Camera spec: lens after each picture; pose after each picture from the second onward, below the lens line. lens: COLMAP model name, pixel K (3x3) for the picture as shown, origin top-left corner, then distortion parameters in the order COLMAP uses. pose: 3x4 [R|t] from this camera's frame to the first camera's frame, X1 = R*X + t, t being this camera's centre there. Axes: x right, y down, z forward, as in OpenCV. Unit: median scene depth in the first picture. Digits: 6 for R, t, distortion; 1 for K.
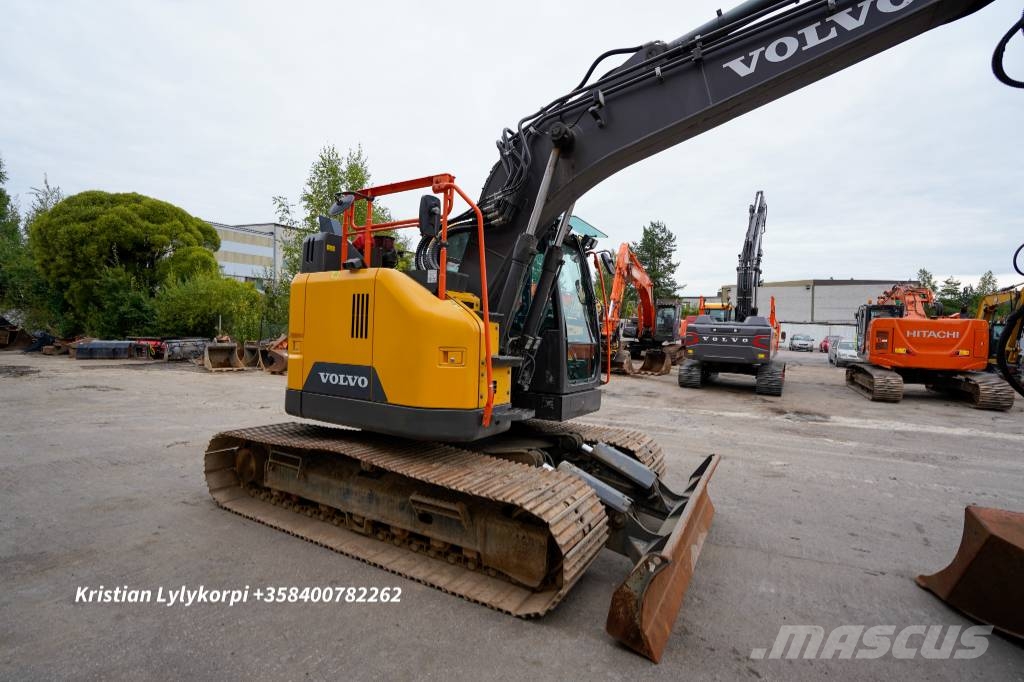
lens RADIAL K [[469.4, 0, 511.1], [0, 469.4, 342.6], [0, 0, 1]] dist [-0.038175, 0.008086]
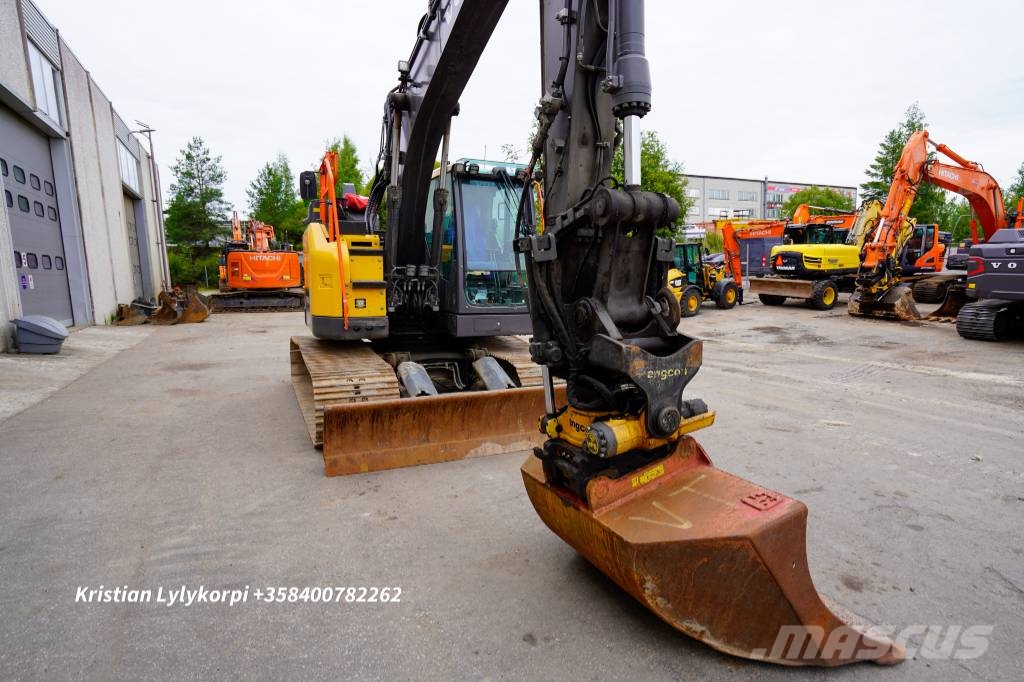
lens RADIAL K [[537.1, 0, 509.7], [0, 537.1, 338.5], [0, 0, 1]] dist [-0.038929, 0.021472]
pose [[0.815077, 0.038064, -0.578101, 1.133742], [0.017102, 0.995824, 0.089680, 0.059406], [0.579100, -0.082983, 0.811022, -0.027895]]
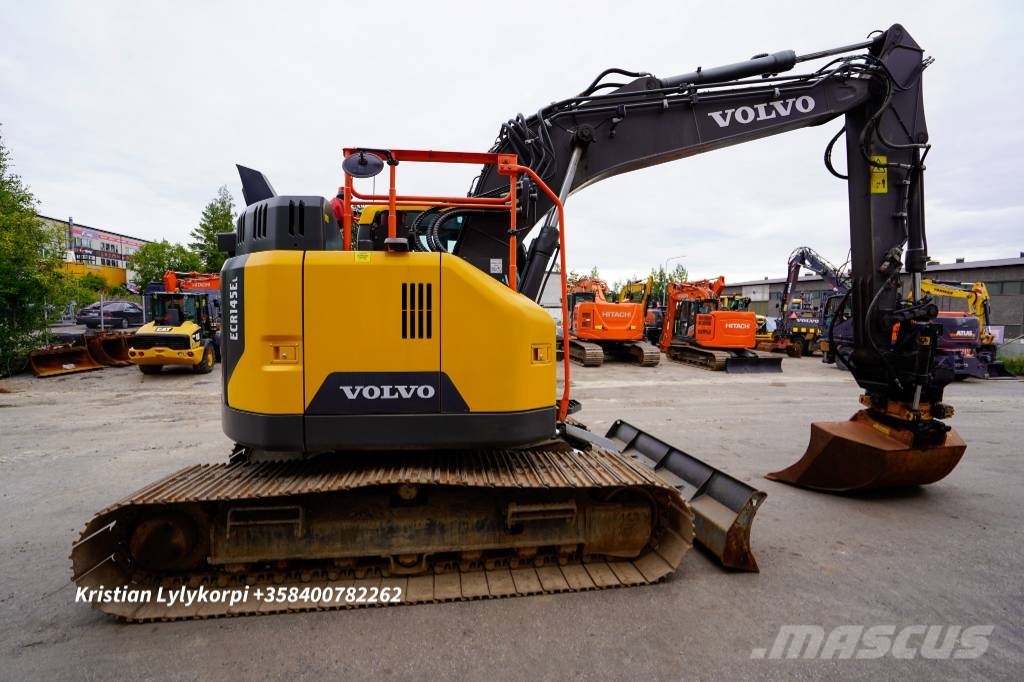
lens RADIAL K [[469.4, 0, 513.1], [0, 469.4, 342.4], [0, 0, 1]] dist [-0.038175, 0.008086]
pose [[0.793484, -0.050993, 0.606451, -0.645580], [0.028692, 0.998510, 0.046418, -0.033409], [-0.607914, -0.019432, 0.793765, 0.240146]]
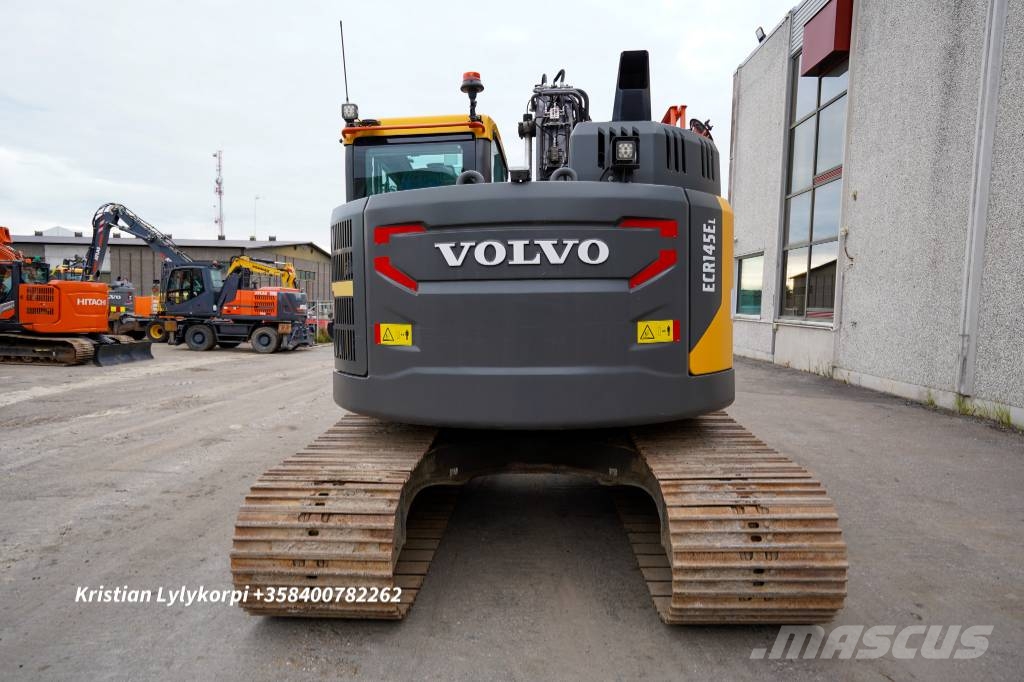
lens RADIAL K [[579.0, 0, 510.0], [0, 579.0, 339.9], [0, 0, 1]] dist [-0.020191, 0.014325]
pose [[-0.448209, -0.082679, 0.890097, -1.164439], [0.002241, 0.995607, 0.093608, -0.024543], [-0.893926, 0.043951, -0.446055, 1.789216]]
